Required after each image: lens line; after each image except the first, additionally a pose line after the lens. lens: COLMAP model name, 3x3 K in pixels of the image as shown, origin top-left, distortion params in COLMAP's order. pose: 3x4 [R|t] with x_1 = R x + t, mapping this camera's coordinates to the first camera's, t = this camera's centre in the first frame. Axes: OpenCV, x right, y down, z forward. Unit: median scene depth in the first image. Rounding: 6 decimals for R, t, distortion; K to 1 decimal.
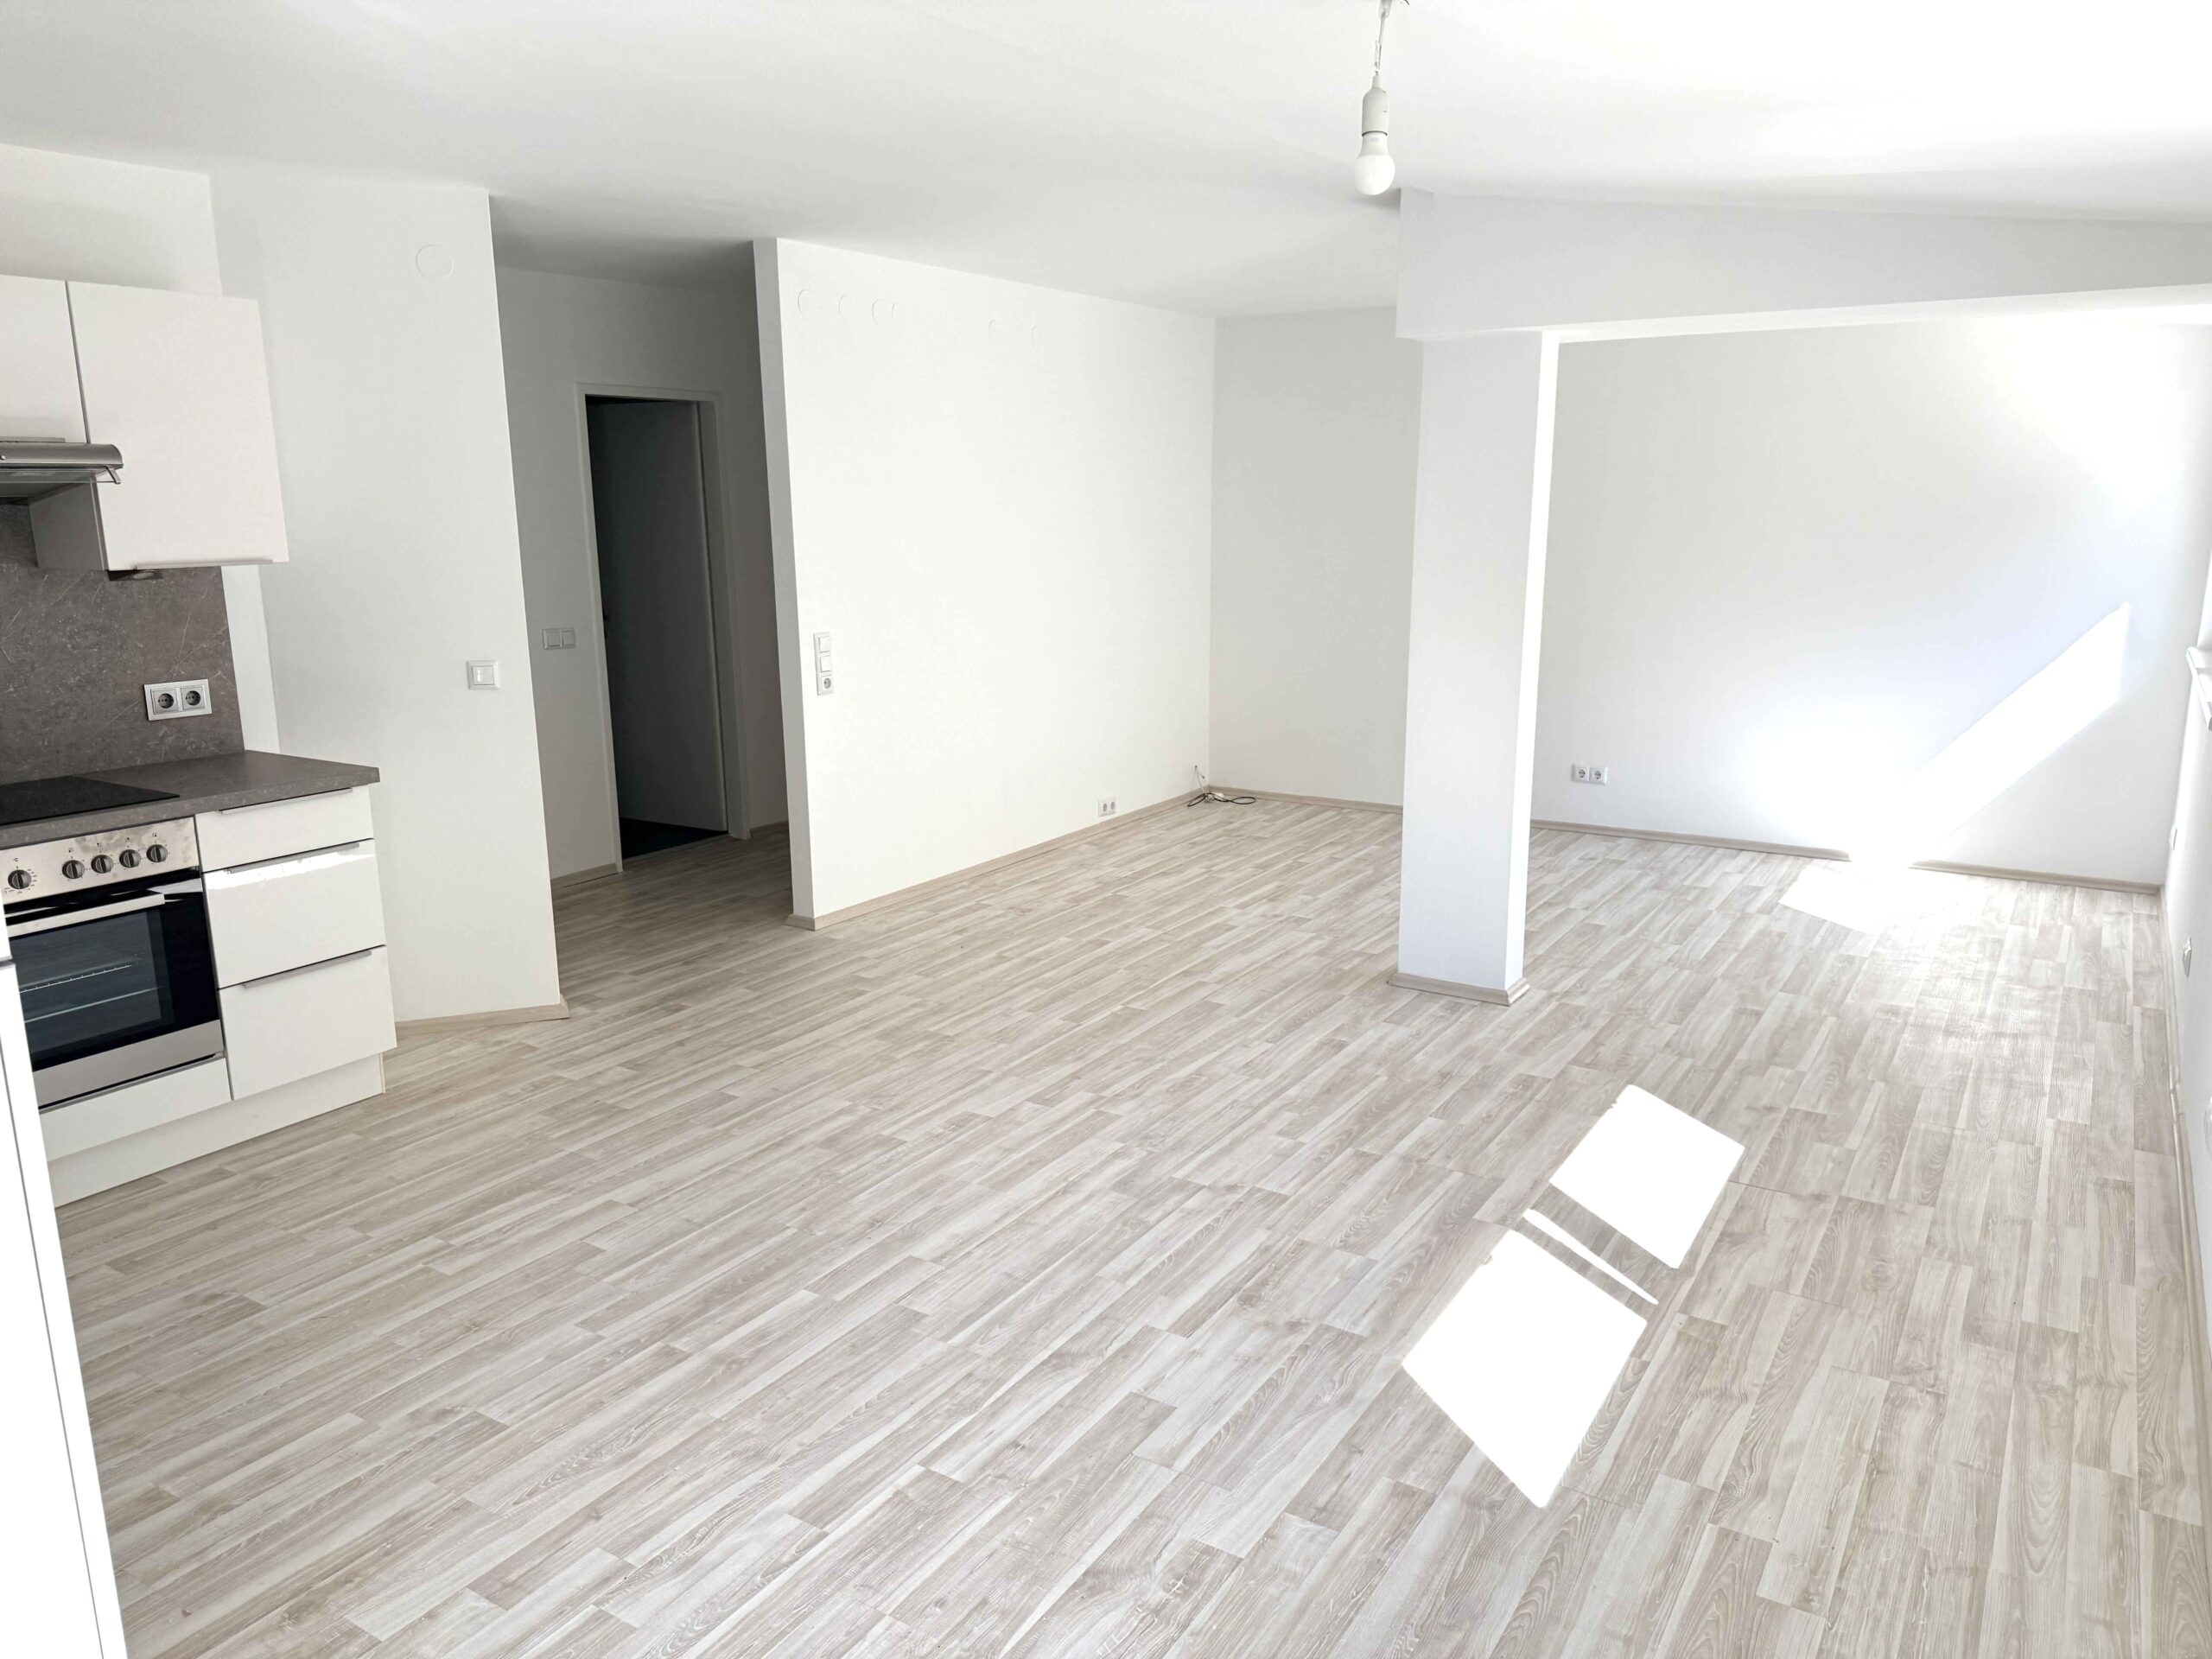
lens RADIAL K [[1553.6, 0, 1111.6], [0, 1553.6, 829.7], [0, 0, 1]] dist [0.034822, -0.047402]
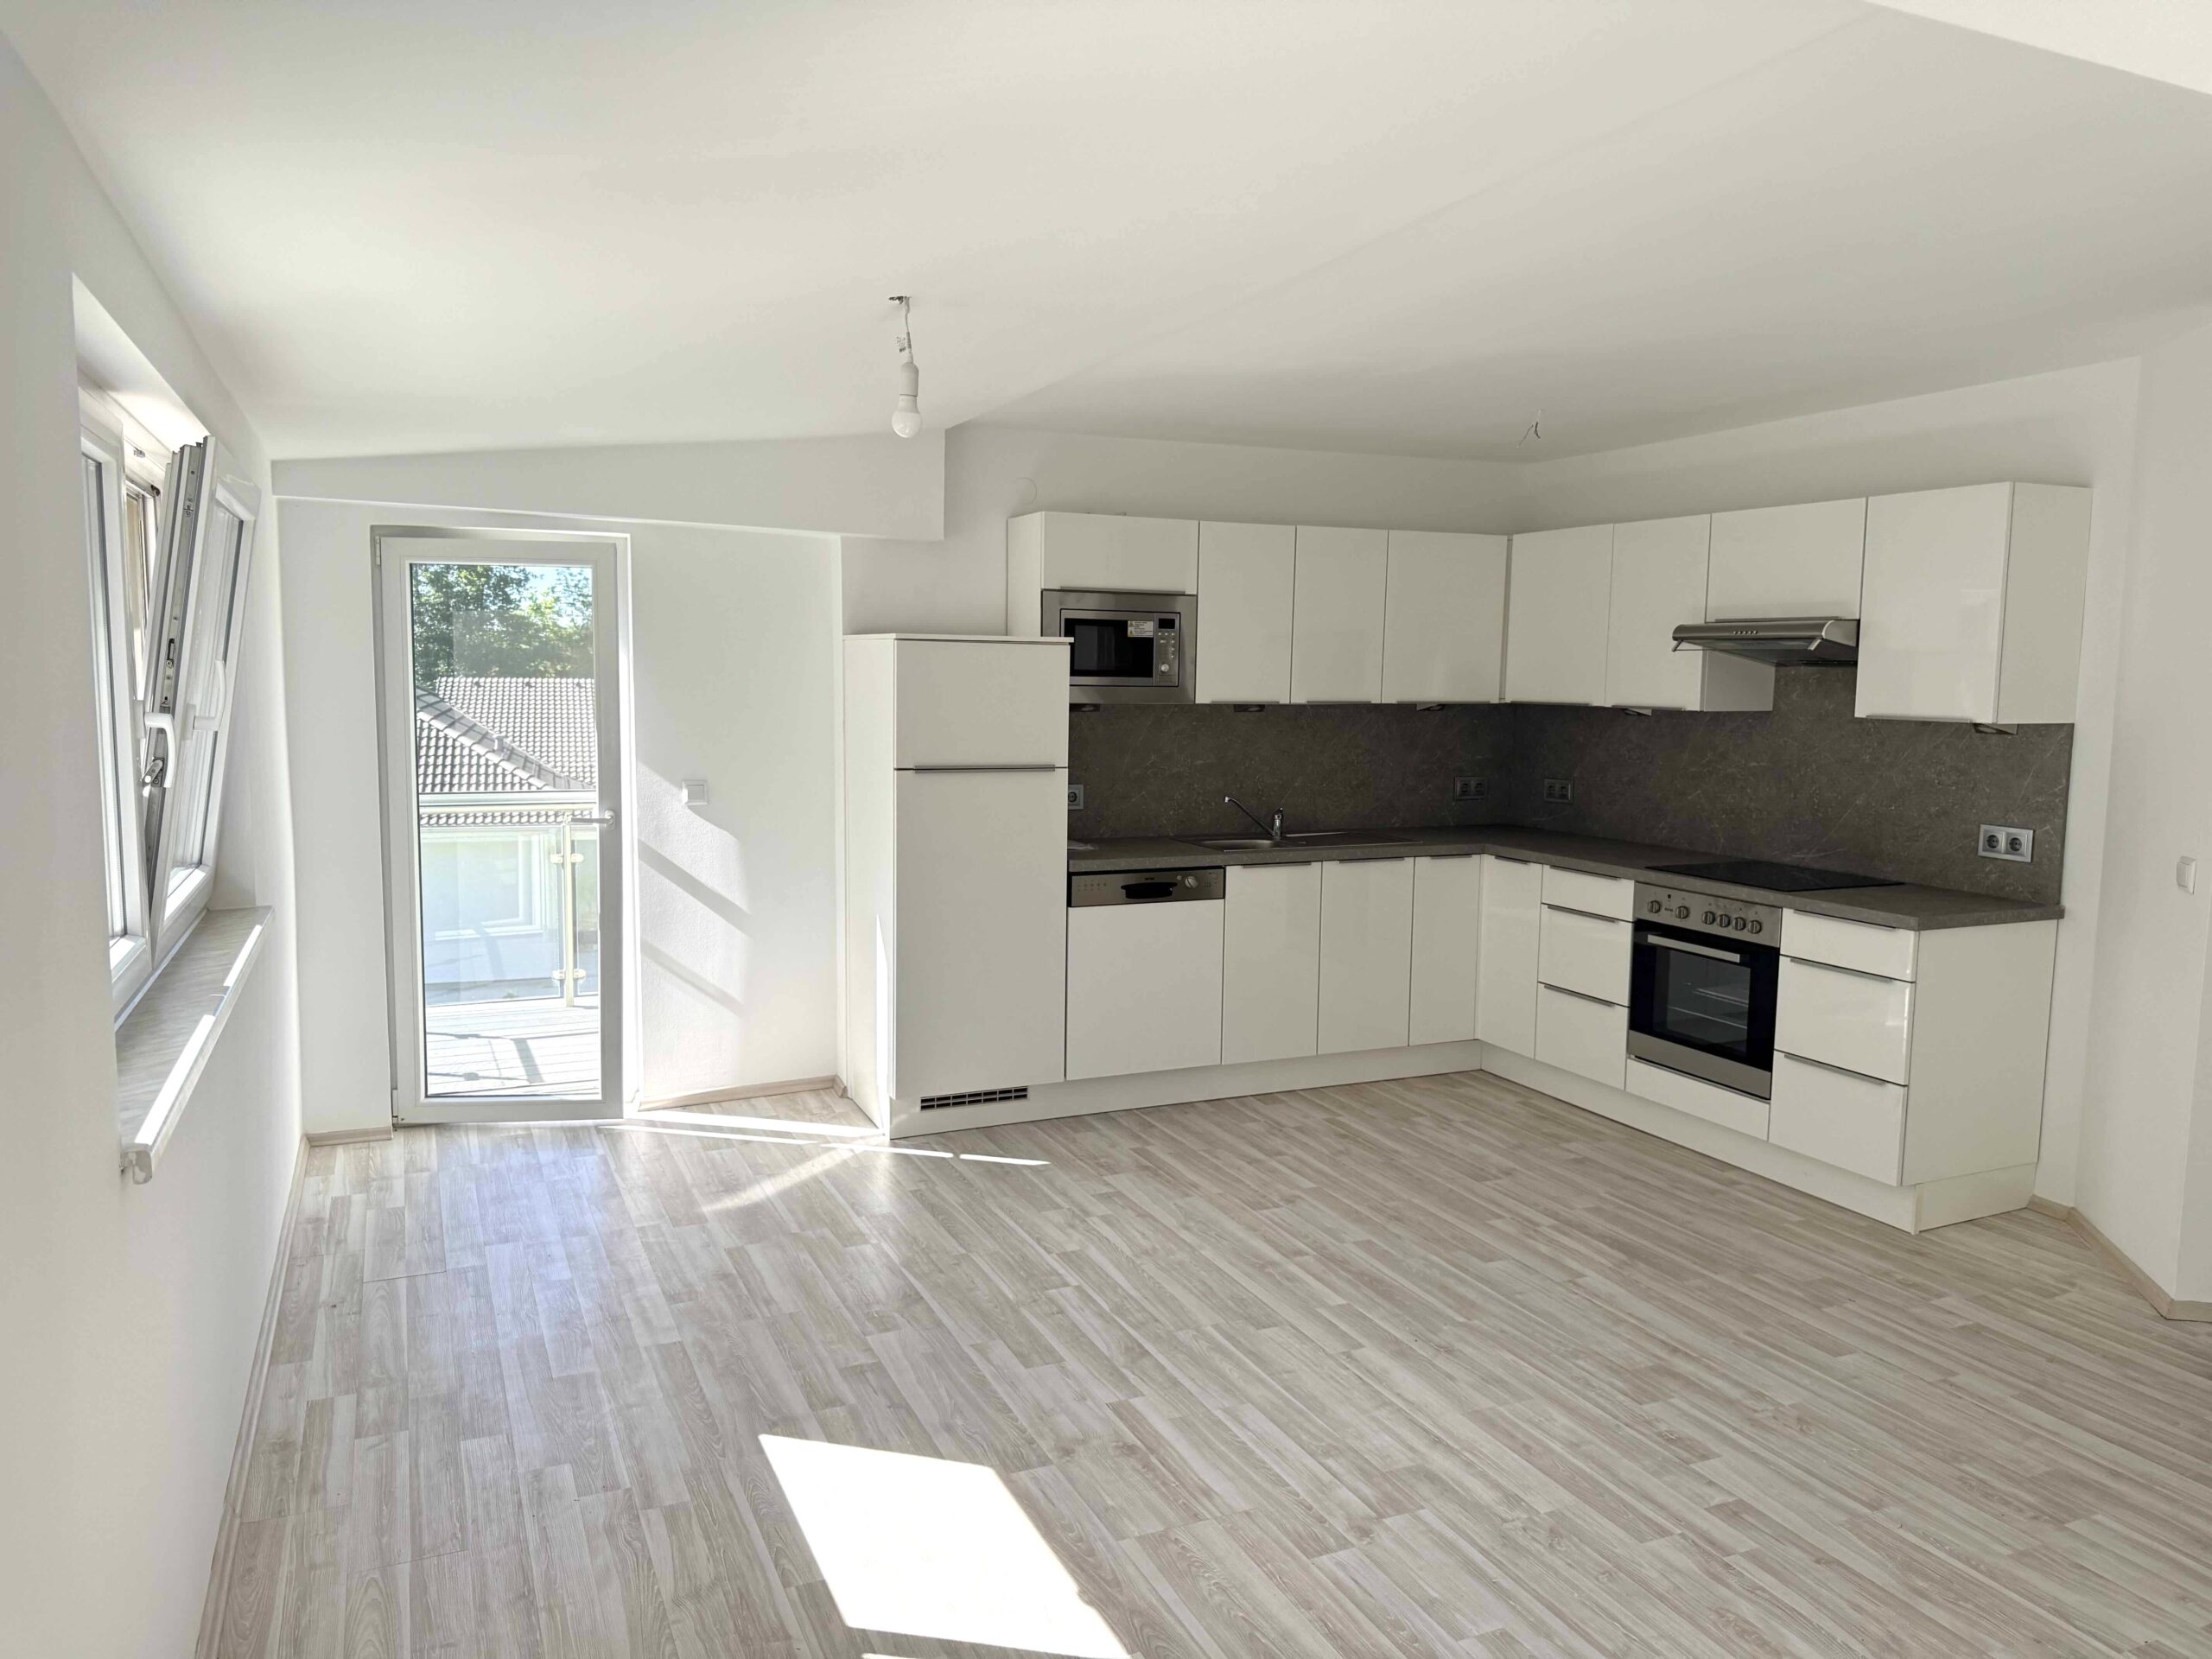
lens RADIAL K [[1553.6, 0, 1105.6], [0, 1553.6, 816.8], [0, 0, 1]] dist [0.034822, -0.047402]
pose [[-0.558101, 0.082797, -0.825632, 0.813403], [-0.183339, 0.958113, 0.220014, -0.276720], [0.809265, 0.274161, -0.519544, 1.281447]]
